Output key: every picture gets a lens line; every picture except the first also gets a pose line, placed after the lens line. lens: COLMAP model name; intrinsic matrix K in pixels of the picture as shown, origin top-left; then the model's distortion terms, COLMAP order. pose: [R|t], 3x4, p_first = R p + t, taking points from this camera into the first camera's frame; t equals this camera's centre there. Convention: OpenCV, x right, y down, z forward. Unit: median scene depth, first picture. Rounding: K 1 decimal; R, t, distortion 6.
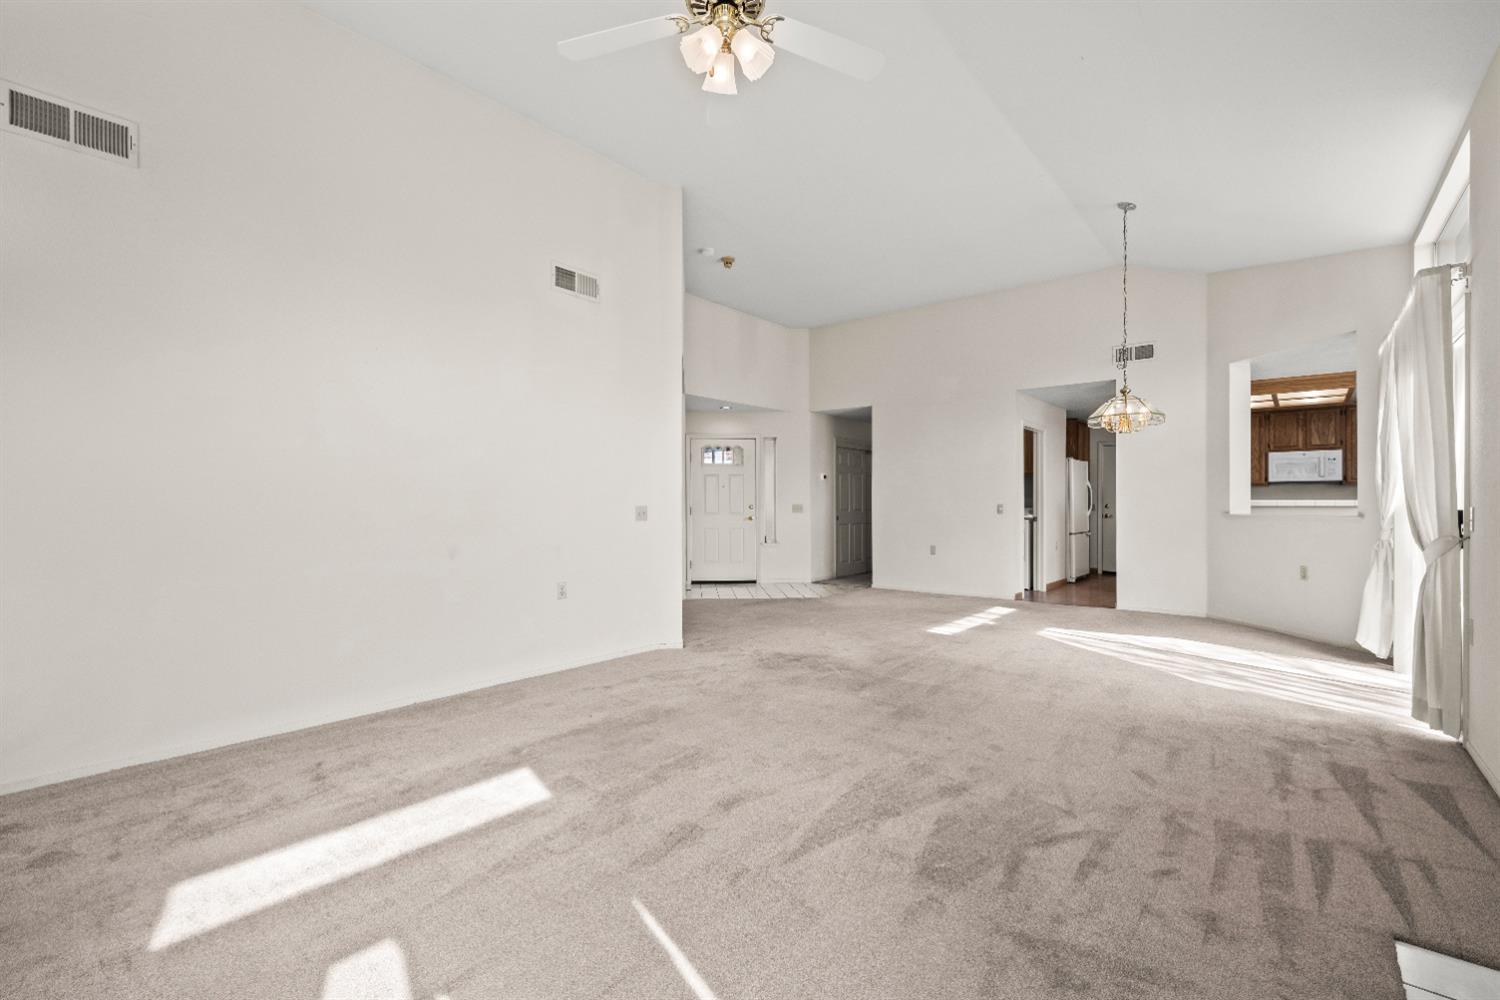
lens RADIAL K [[668.2, 0, 766.8], [0, 668.2, 504.9], [0, 0, 1]] dist [0.001357, 0.000100]
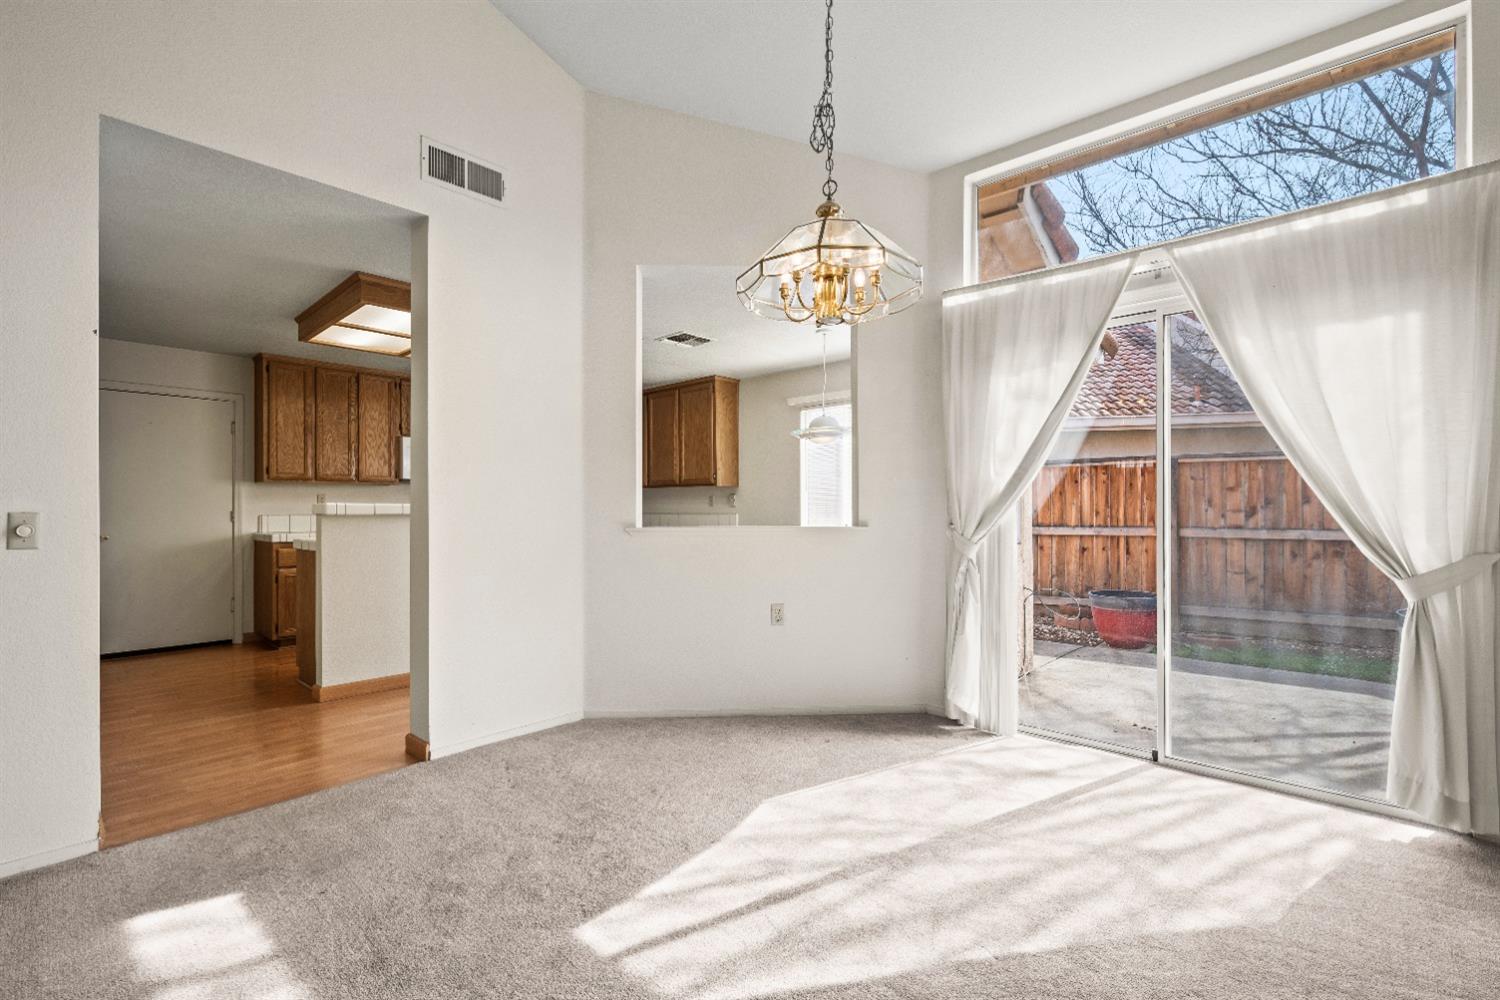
lens RADIAL K [[668.2, 0, 766.8], [0, 668.2, 504.9], [0, 0, 1]] dist [0.001357, 0.000100]
pose [[0.068300, 0.005831, 0.997648, 0.129619], [0.004564, 0.999971, -0.006157, -0.001594], [-0.997654, 0.004974, 0.068271, 0.848720]]
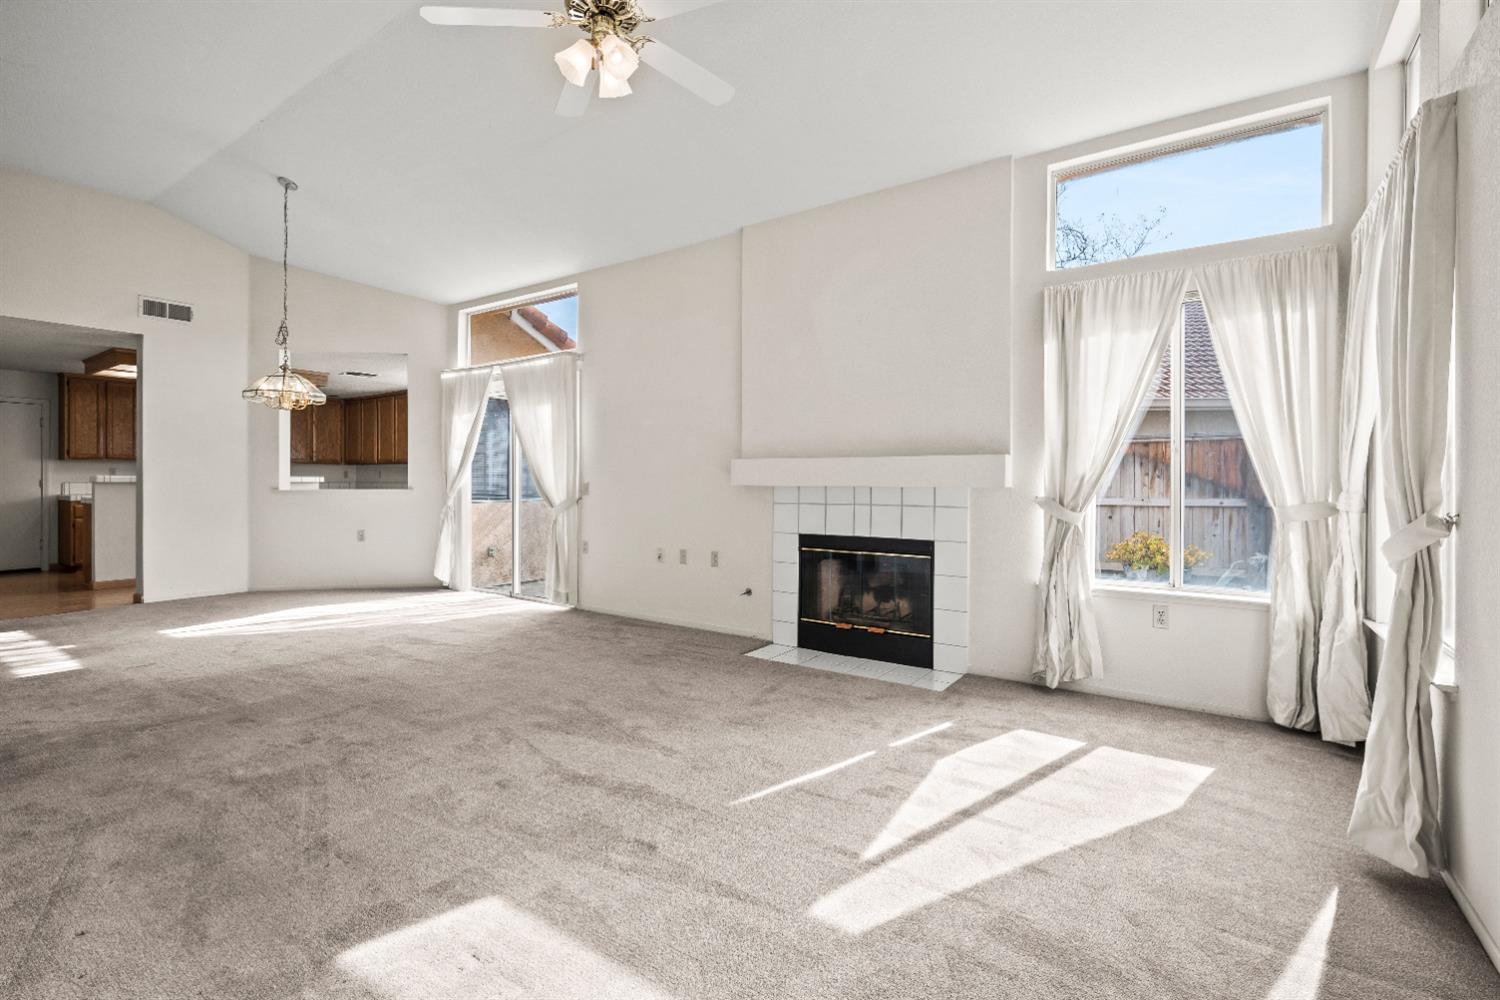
lens RADIAL K [[668.1, 0, 753.2], [0, 668.1, 478.2], [0, 0, 1]] dist [0.001036, 0.000212]
pose [[-0.060662, 0.001170, 0.998158, -0.423752], [0.000186, 0.999999, -0.001161, -0.003172], [-0.998158, 0.000115, -0.060662, 0.305494]]
